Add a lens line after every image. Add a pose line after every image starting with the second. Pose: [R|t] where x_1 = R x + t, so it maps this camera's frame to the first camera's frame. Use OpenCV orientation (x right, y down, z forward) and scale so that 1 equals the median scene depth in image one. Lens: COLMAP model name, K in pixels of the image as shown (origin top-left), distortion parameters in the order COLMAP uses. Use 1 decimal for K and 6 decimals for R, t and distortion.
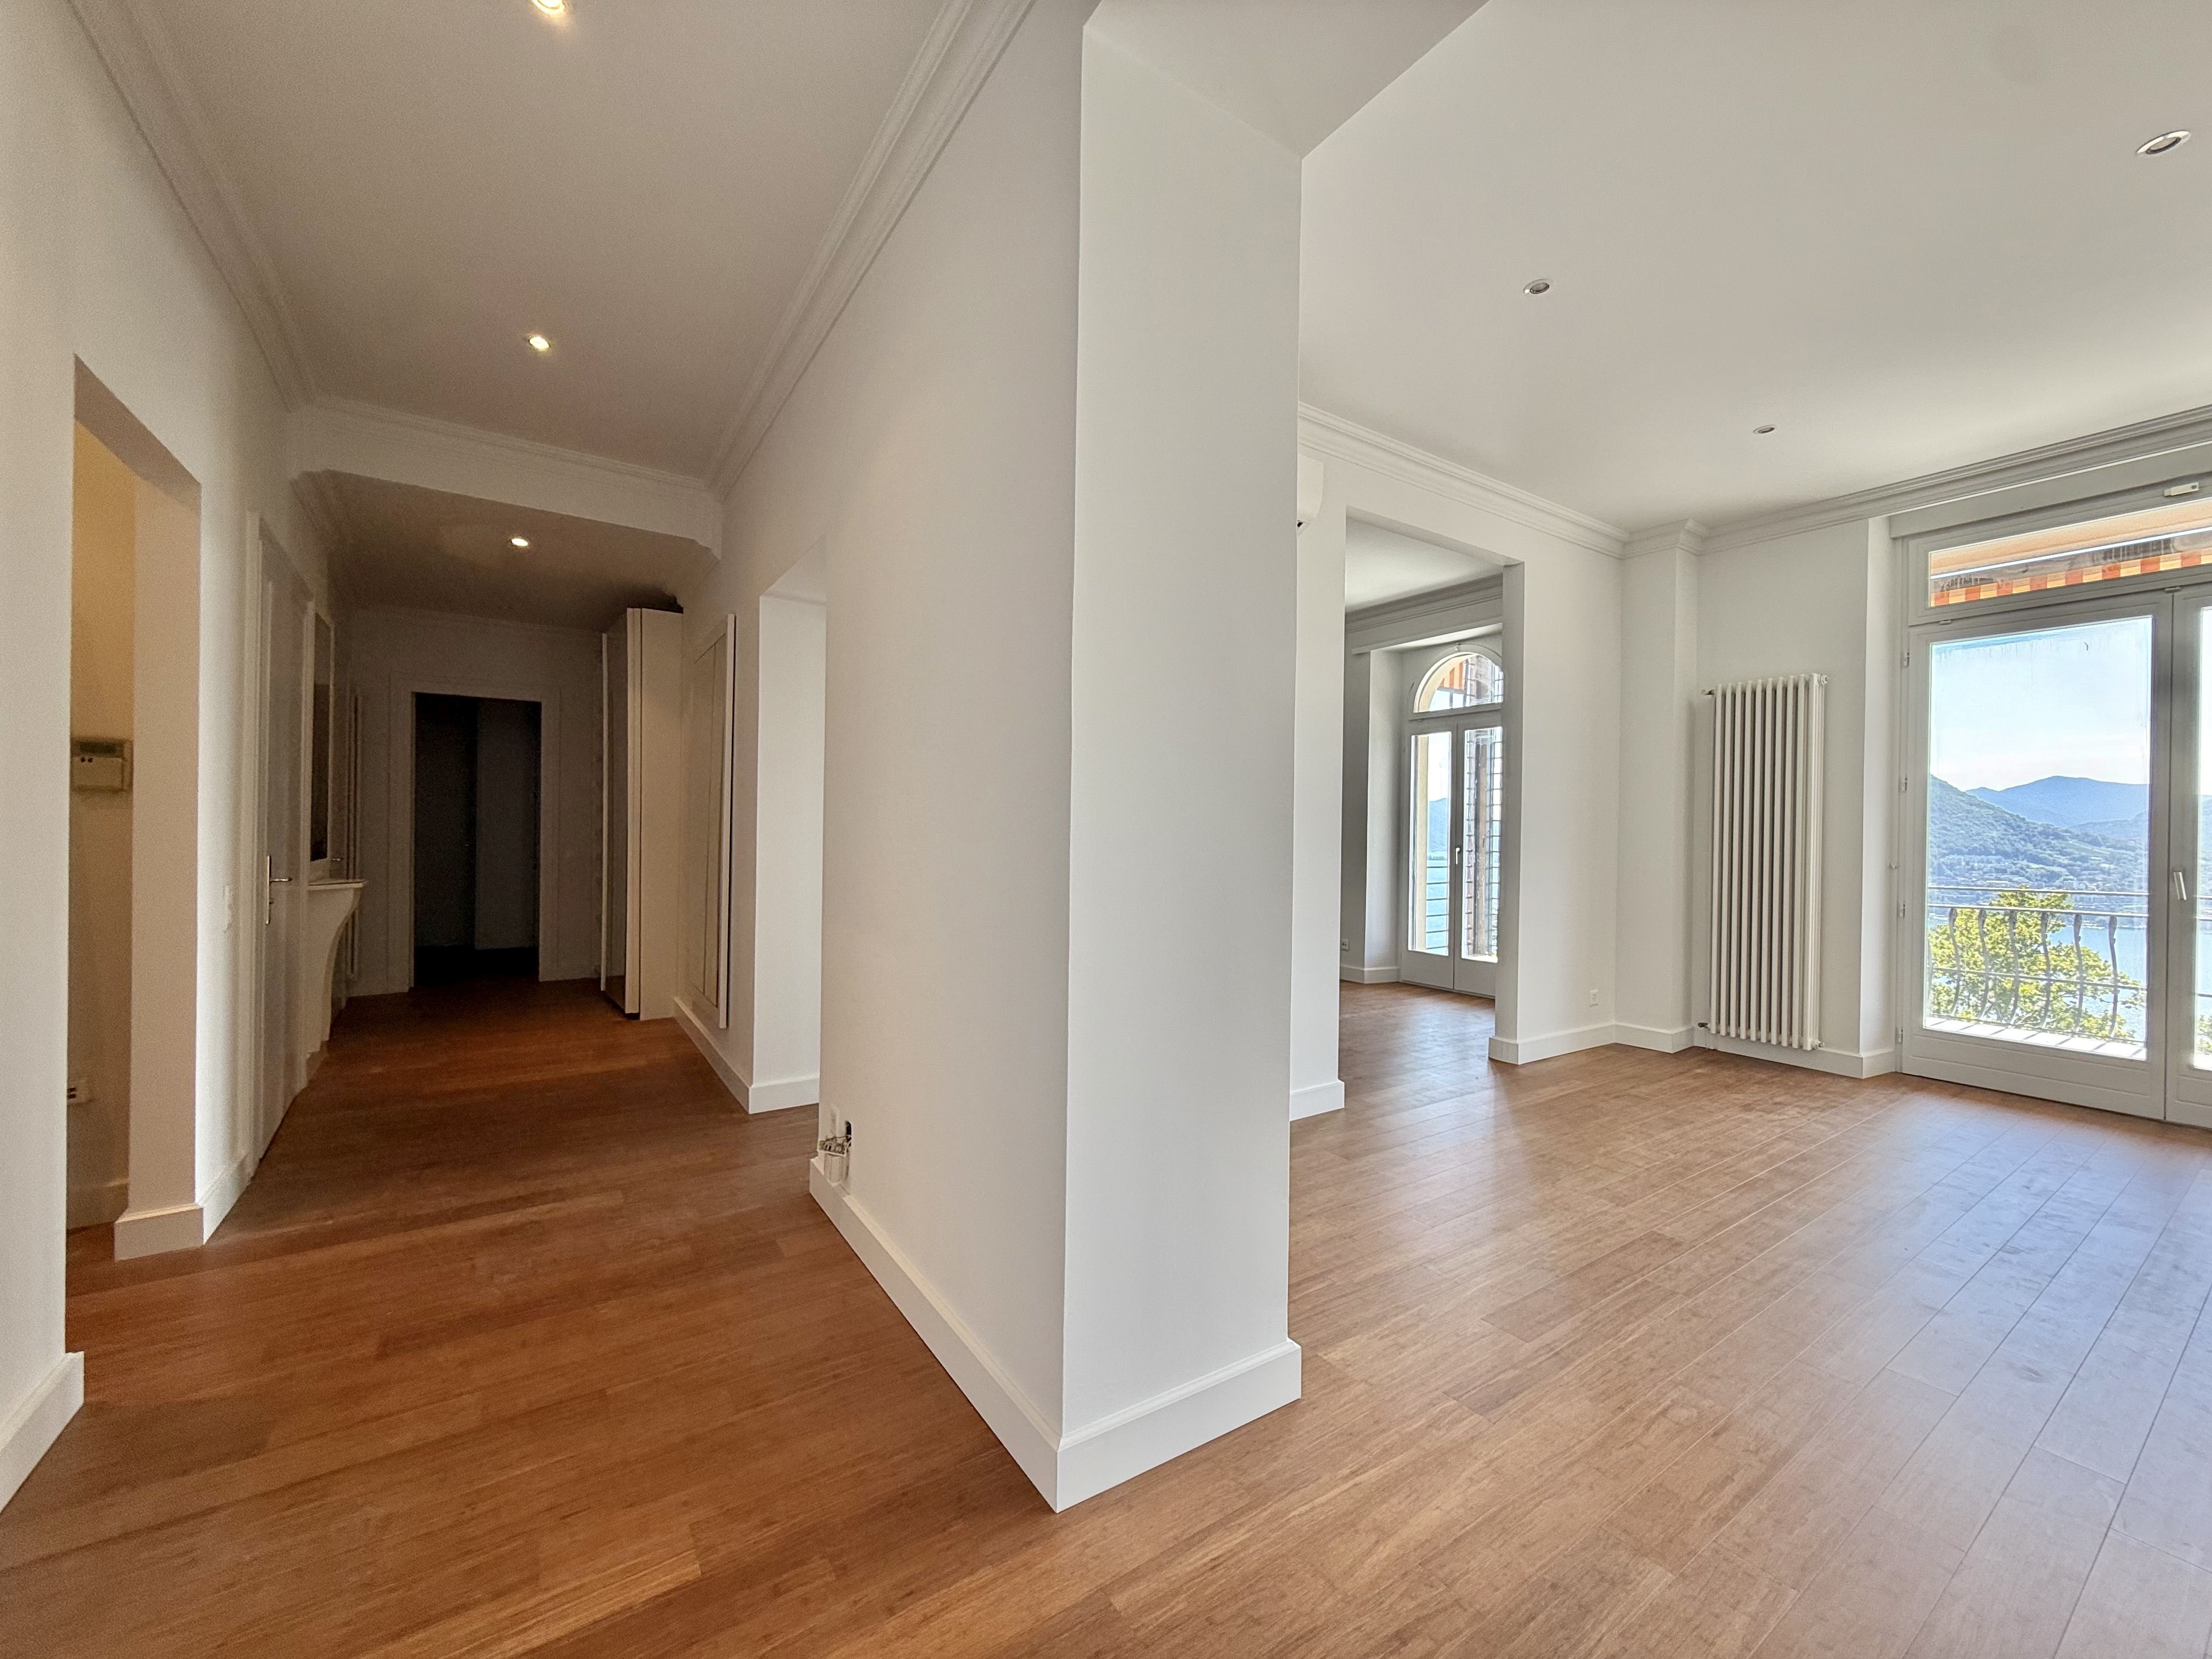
lens RADIAL K [[892.3, 0, 1106.0], [0, 892.3, 829.5], [0, 0, 1]] dist [0.002169, 0.000245]
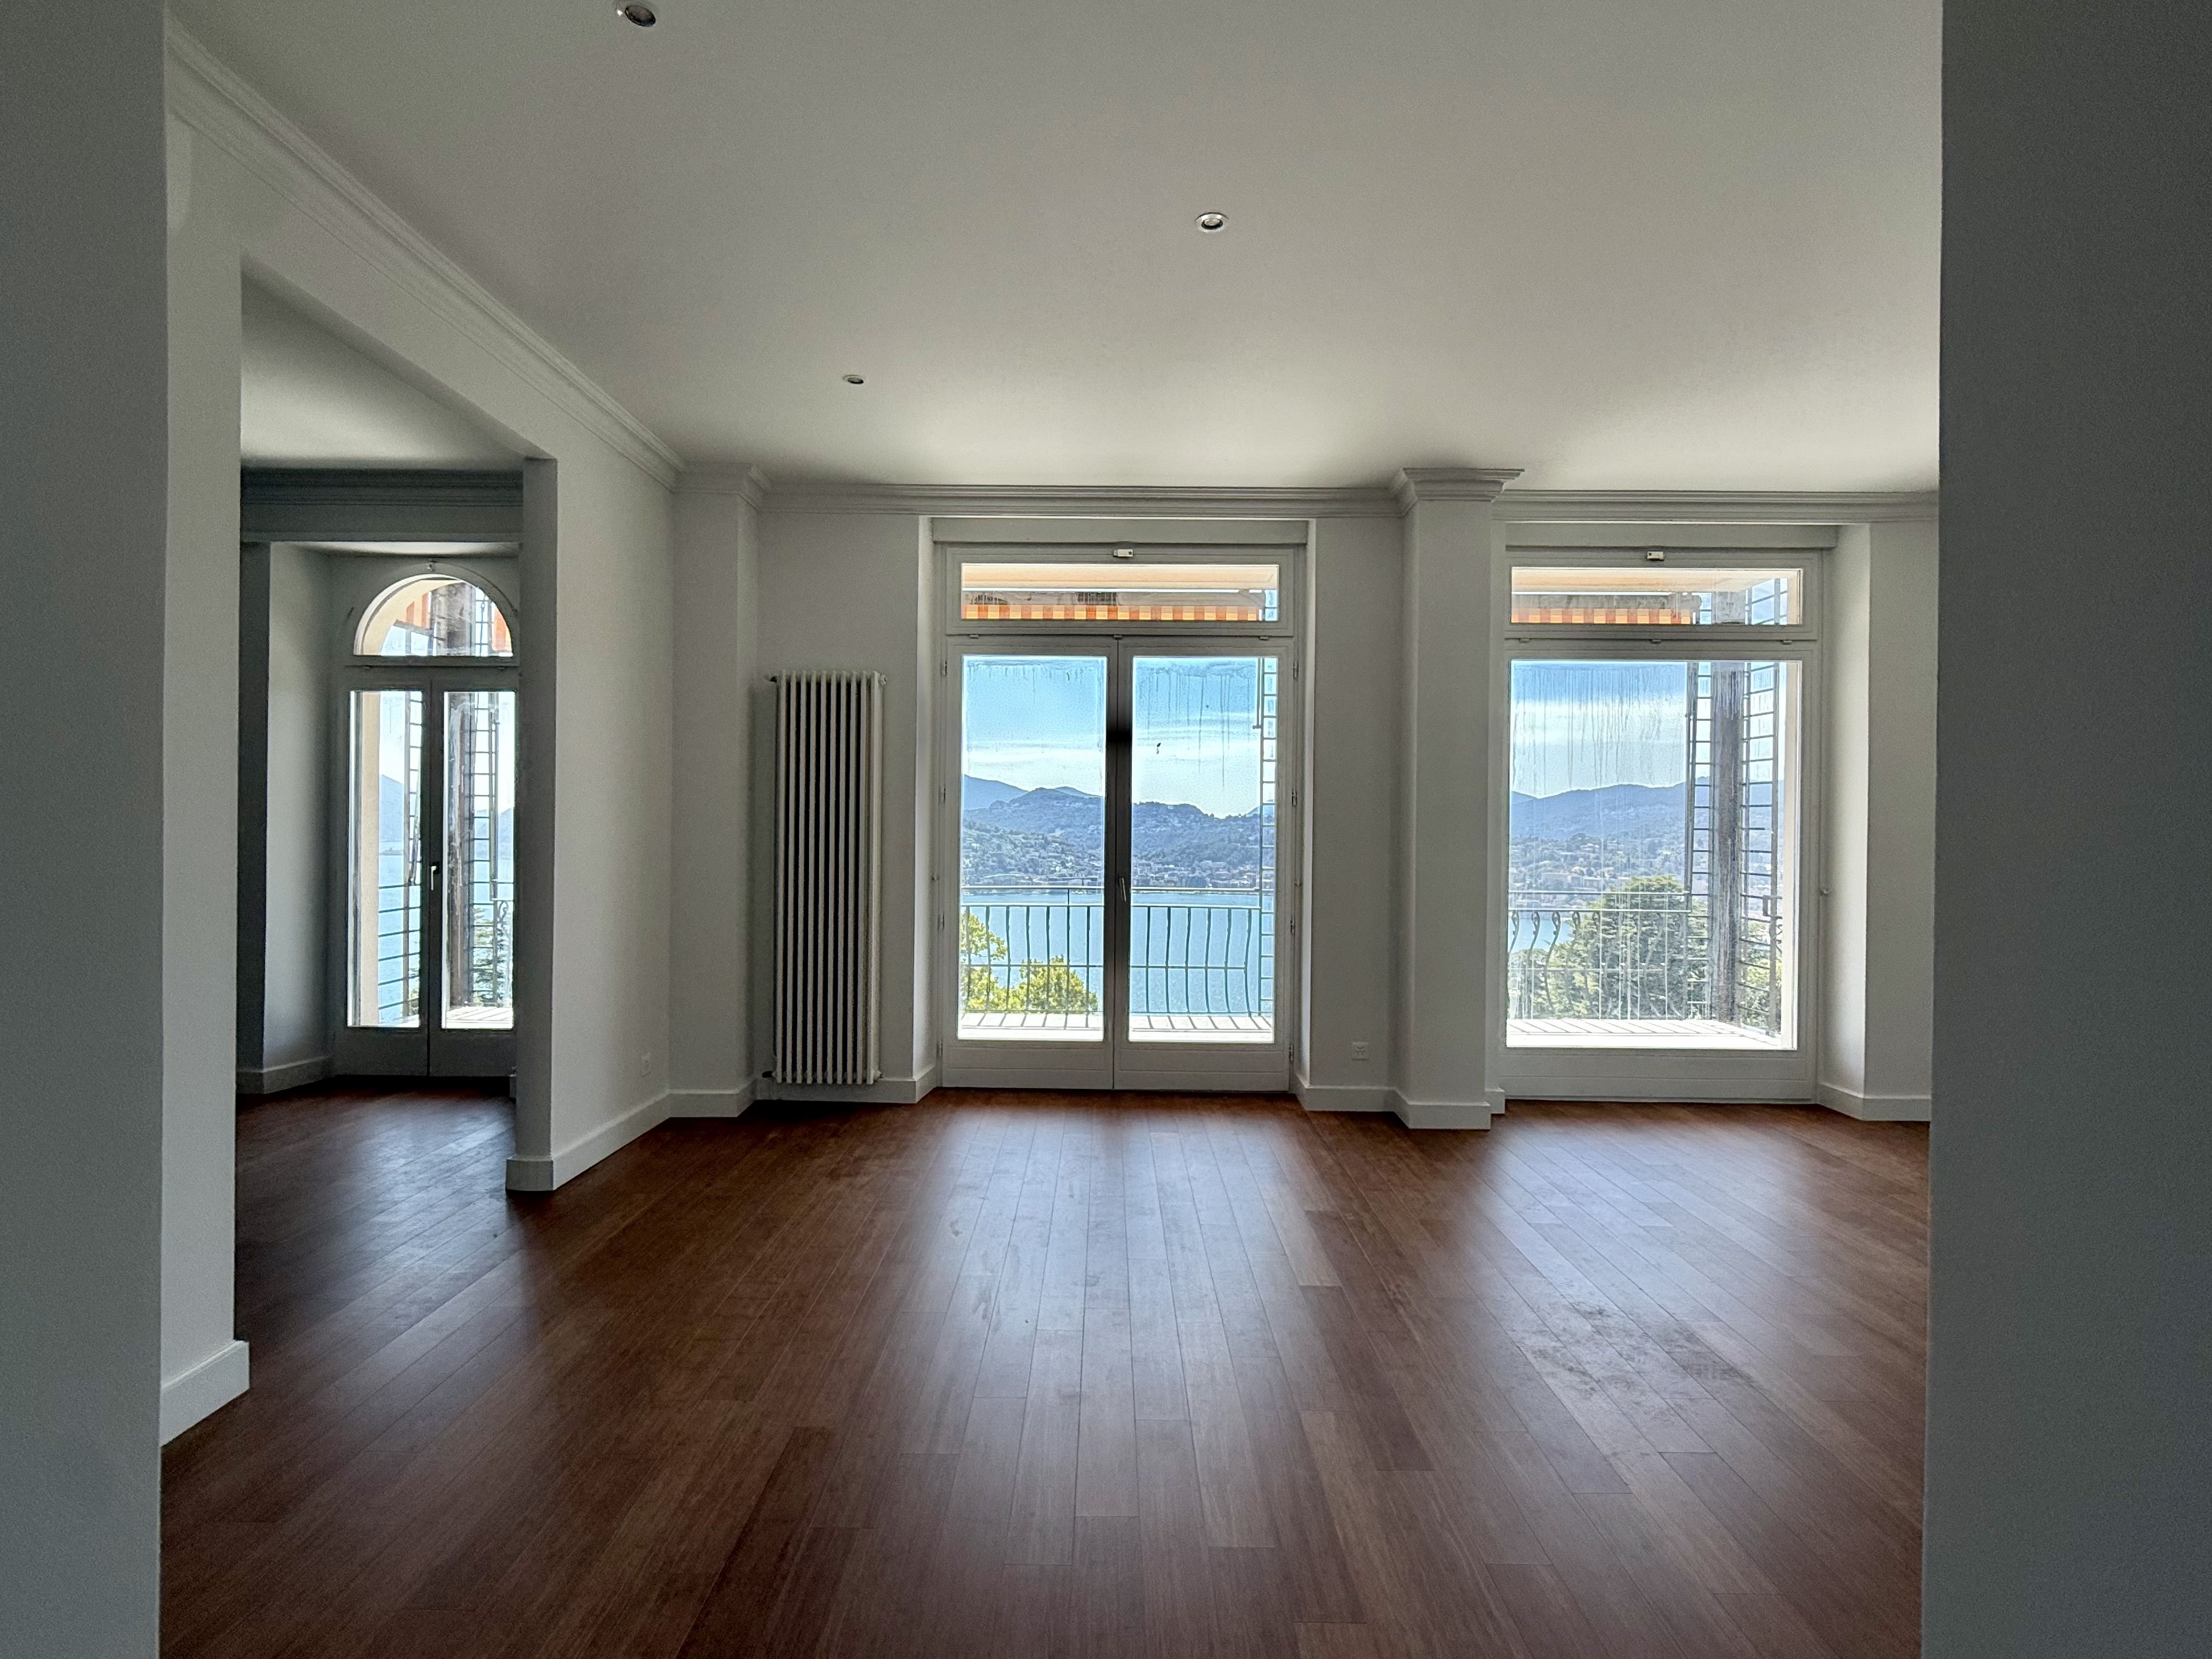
lens RADIAL K [[1053.1, 0, 1106.0], [0, 1053.1, 829.5], [0, 0, 1]] dist [0.001591, 0.000493]
pose [[0.561257, -0.009240, 0.827590, 0.030023], [-0.003975, 0.999896, 0.013859, -0.027212], [-0.827632, -0.011068, 0.561162, 0.187435]]
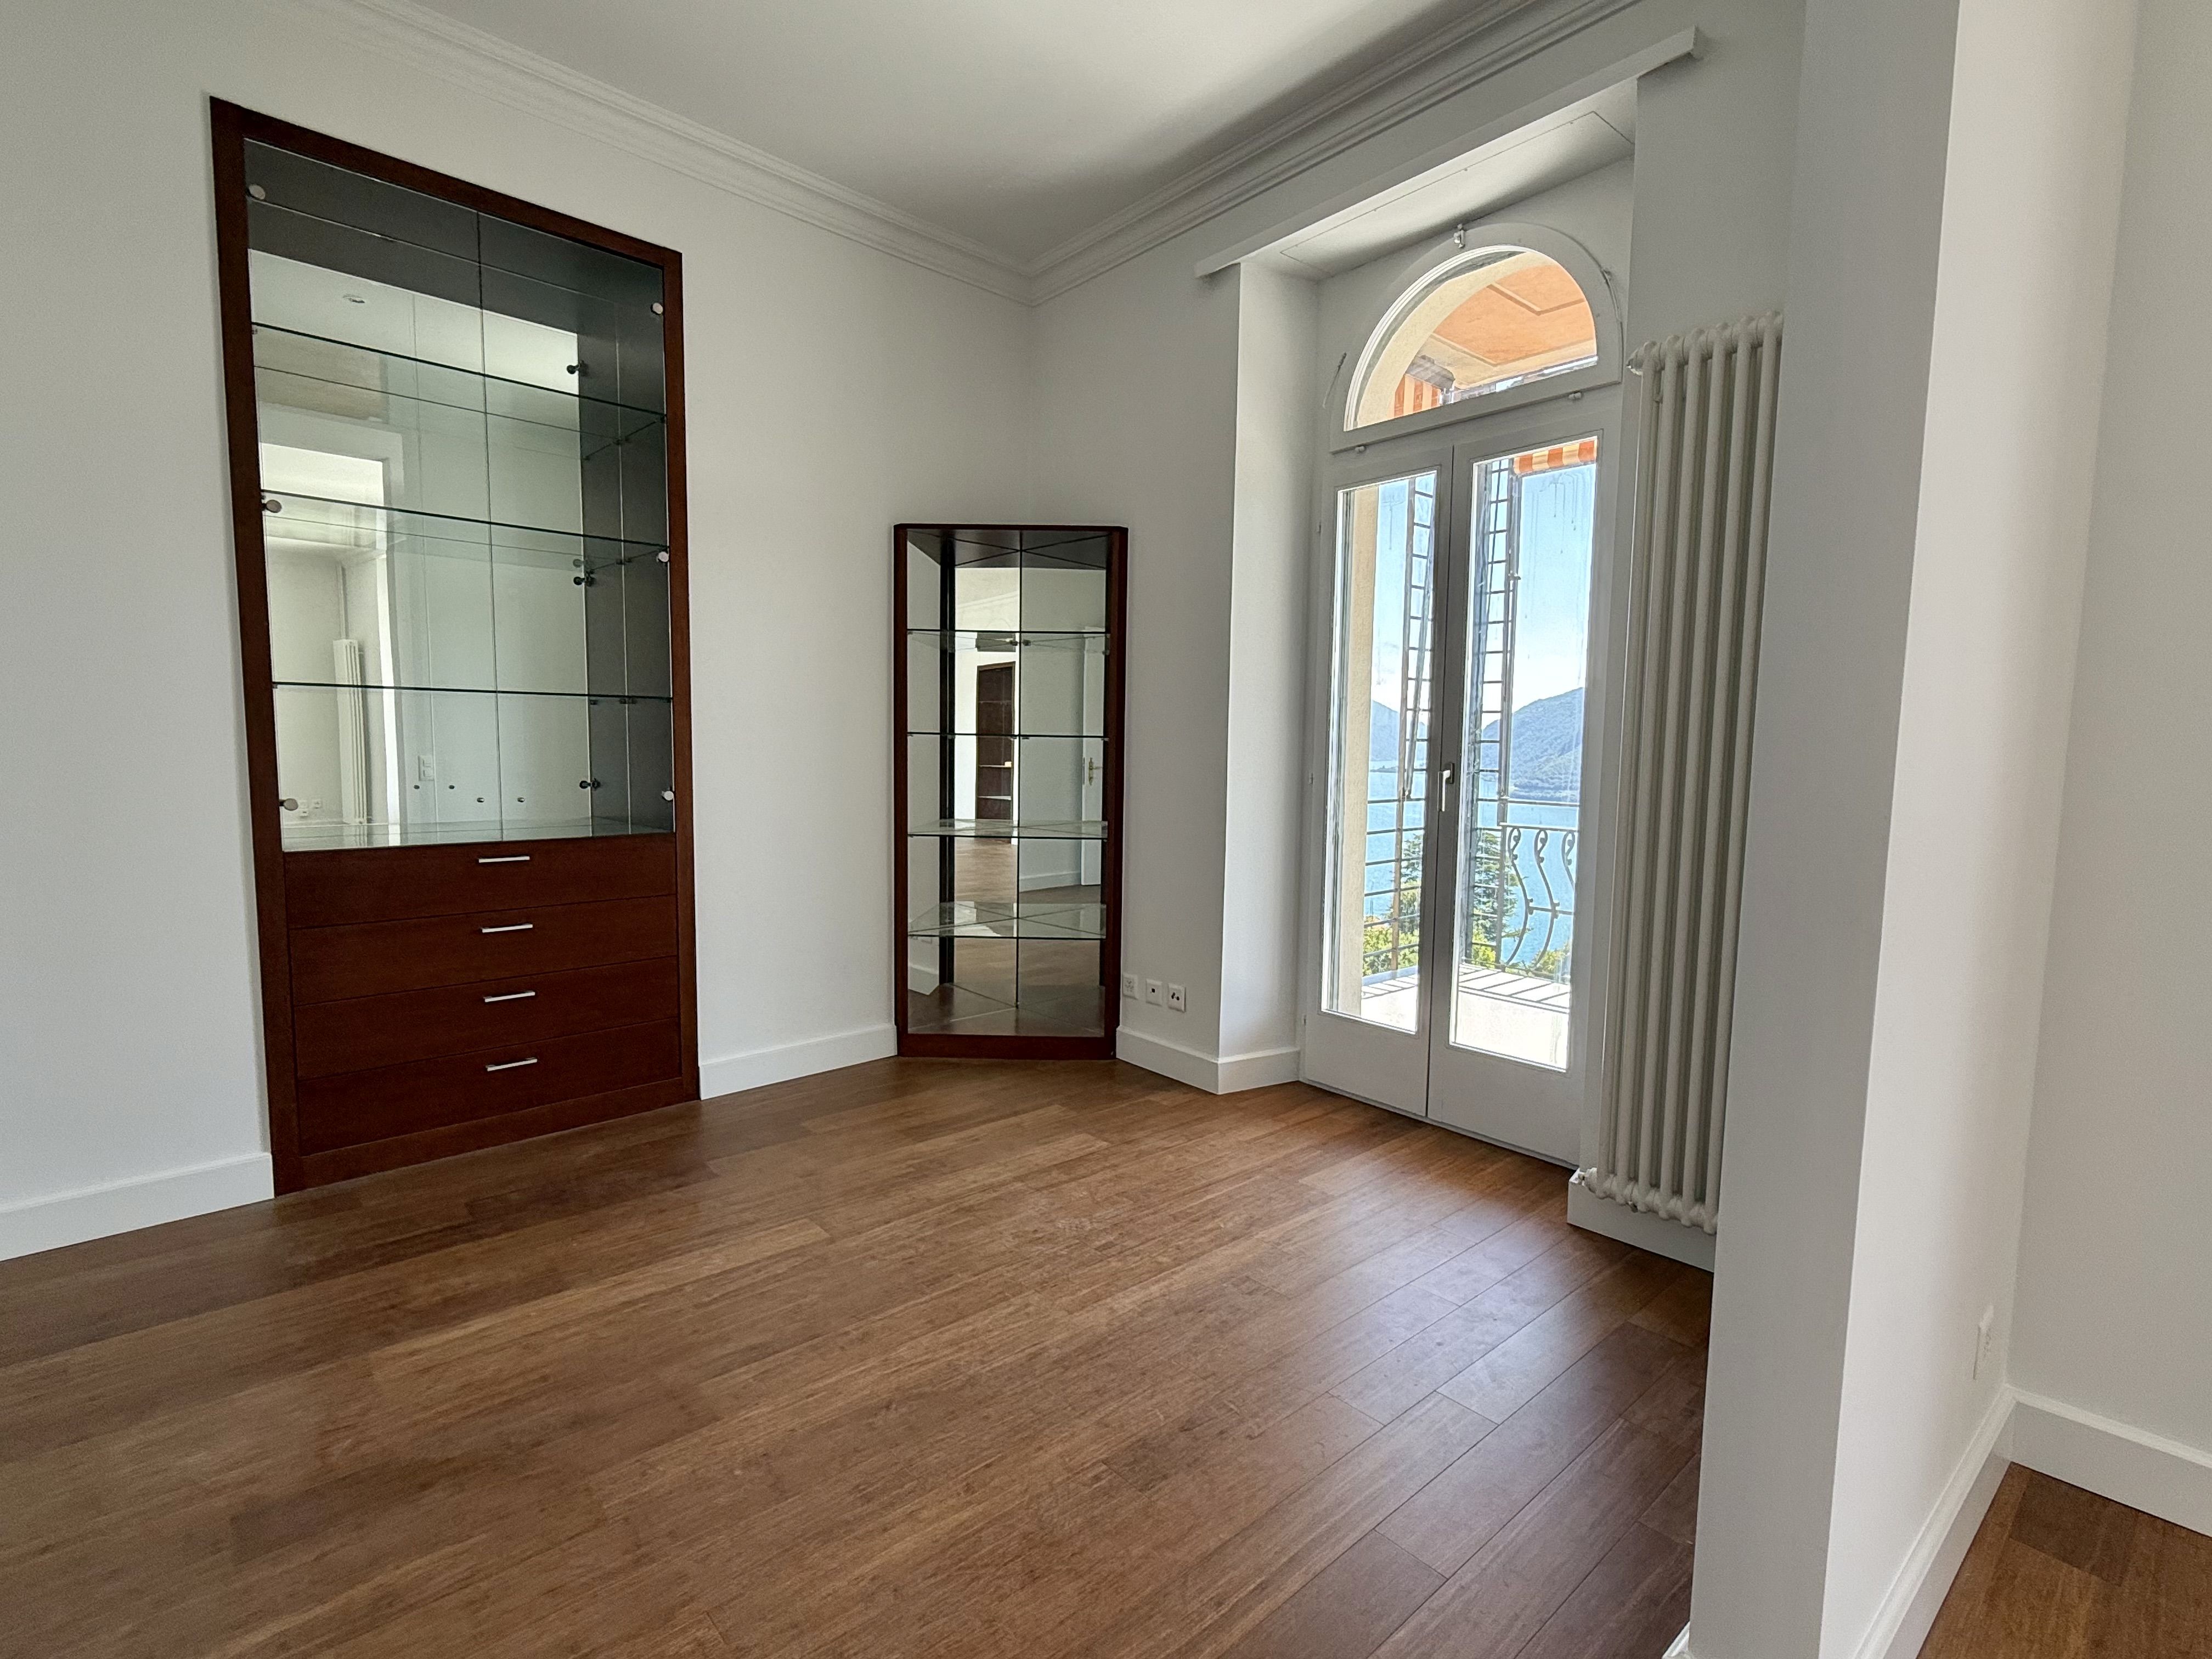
lens RADIAL K [[1053.1, 0, 1106.0], [0, 1053.1, 829.5], [0, 0, 1]] dist [0.001591, 0.000493]
pose [[0.992606, -0.010743, 0.120904, 0.260855], [-0.000089, 0.996011, 0.089230, 0.007870], [-0.121381, -0.088581, 0.988646, 0.770341]]
